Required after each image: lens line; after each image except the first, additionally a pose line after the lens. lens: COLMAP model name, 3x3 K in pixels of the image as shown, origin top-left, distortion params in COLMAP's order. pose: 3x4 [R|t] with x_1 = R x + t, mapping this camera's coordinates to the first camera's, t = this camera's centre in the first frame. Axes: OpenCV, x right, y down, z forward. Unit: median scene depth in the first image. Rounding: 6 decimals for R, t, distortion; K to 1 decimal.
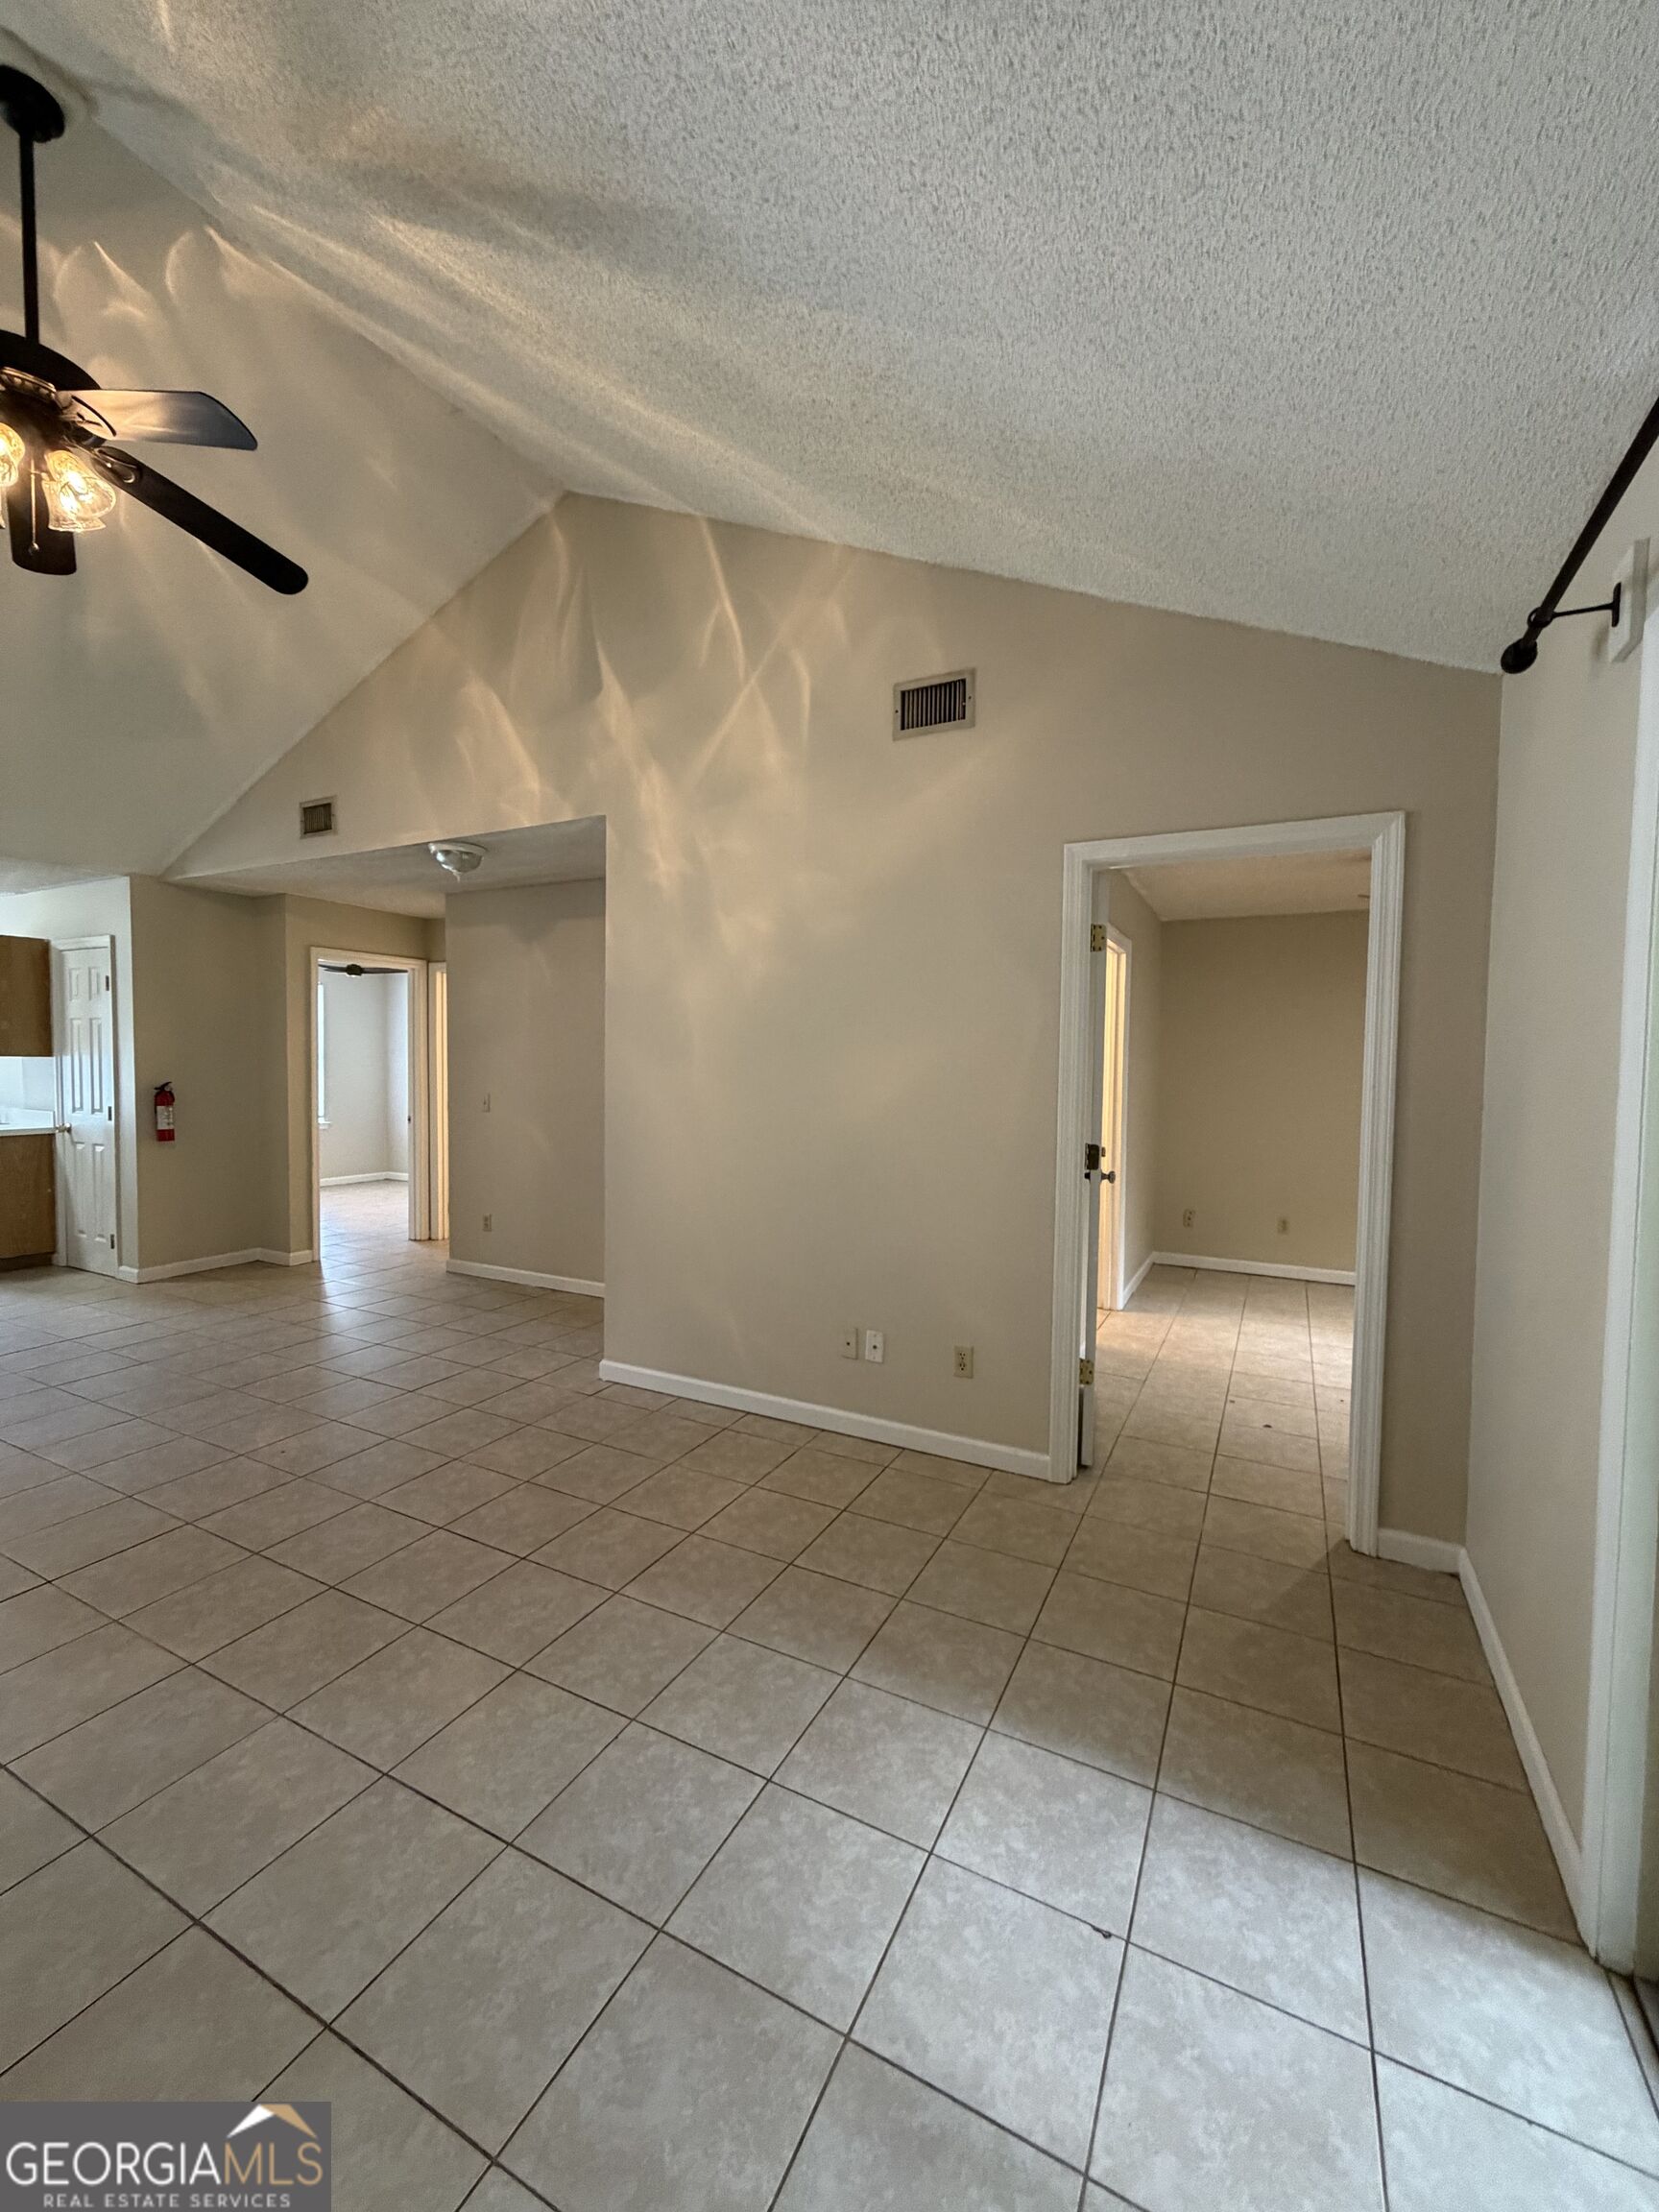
lens RADIAL K [[880.6, 0, 832.0], [0, 880.6, 1096.9], [0, 0, 1]] dist [-0.000248, -0.000017]
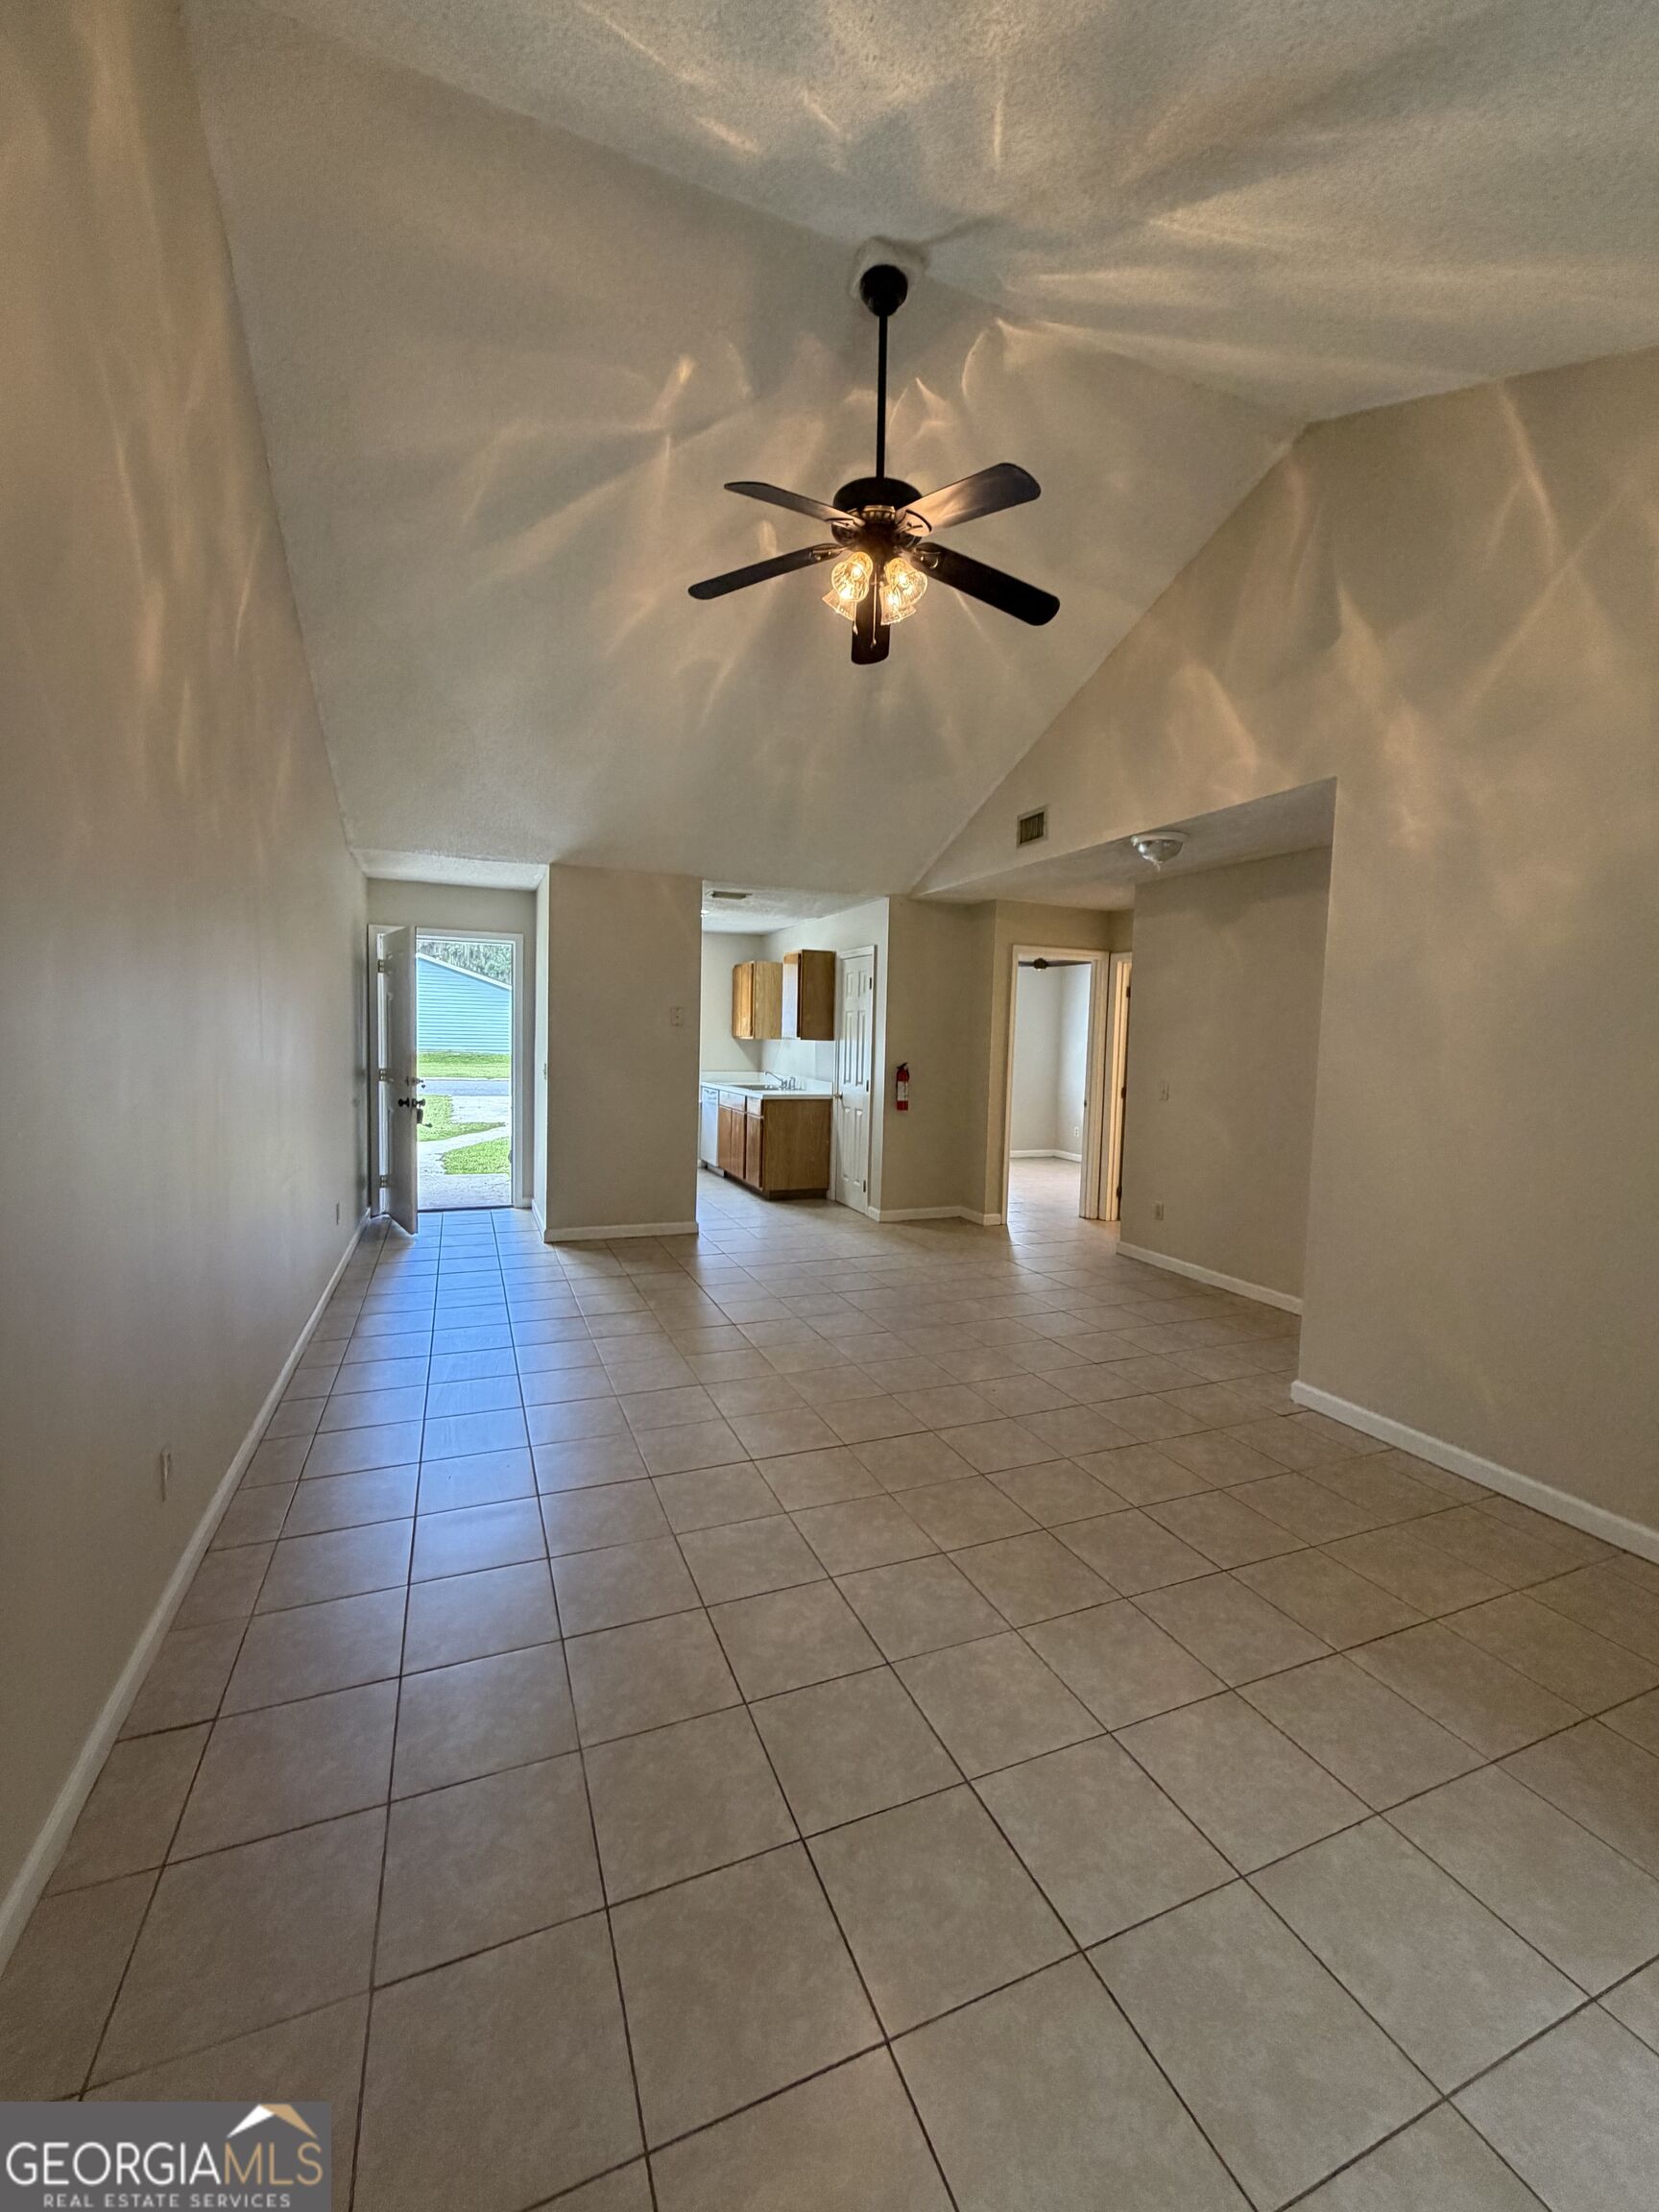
lens RADIAL K [[880.6, 0, 833.4], [0, 880.6, 1097.3], [0, 0, 1]] dist [-0.000248, -0.000017]
pose [[0.763975, 0.051590, -0.643181, -0.070295], [-0.042204, 0.998659, 0.029972, -0.001819], [0.643865, 0.004247, 0.765128, -0.008718]]
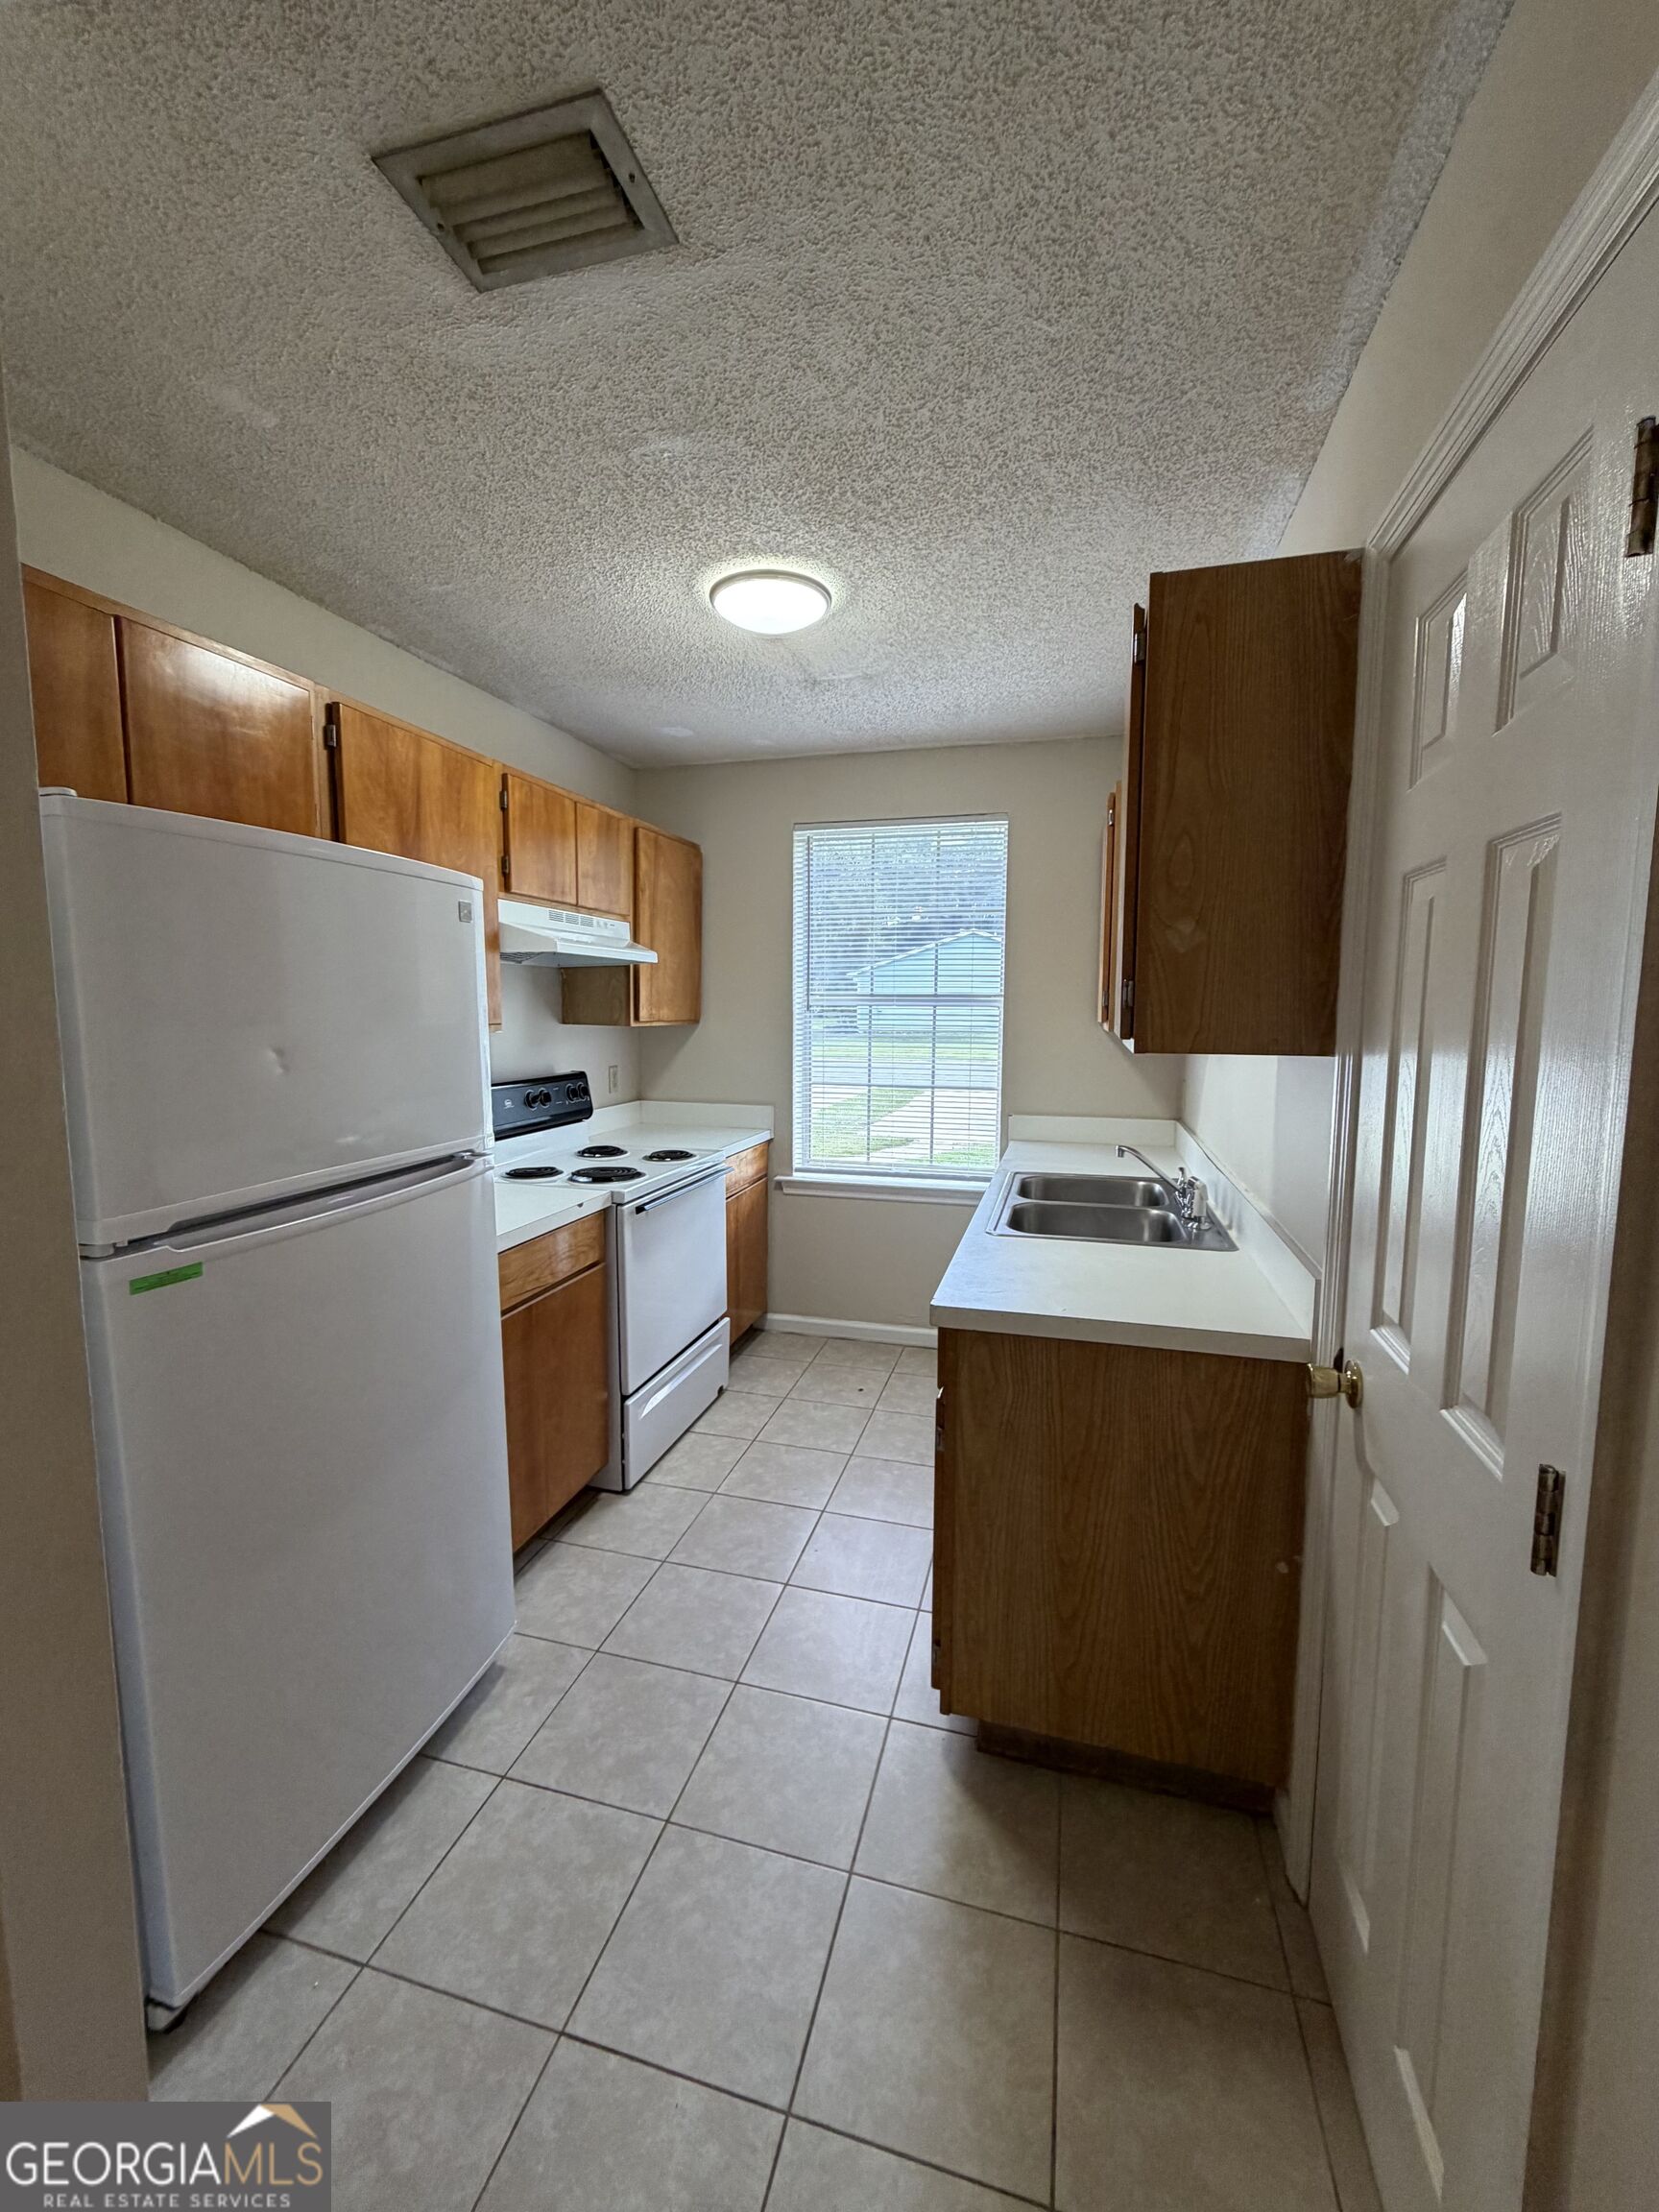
lens RADIAL K [[880.6, 0, 834.4], [0, 880.6, 1091.6], [0, 0, 1]] dist [-0.000248, -0.000017]
pose [[0.209031, 0.084298, -0.974269, -1.303990], [-0.037385, 0.996238, 0.078177, -0.095280], [0.977194, 0.020082, 0.211396, 1.566407]]
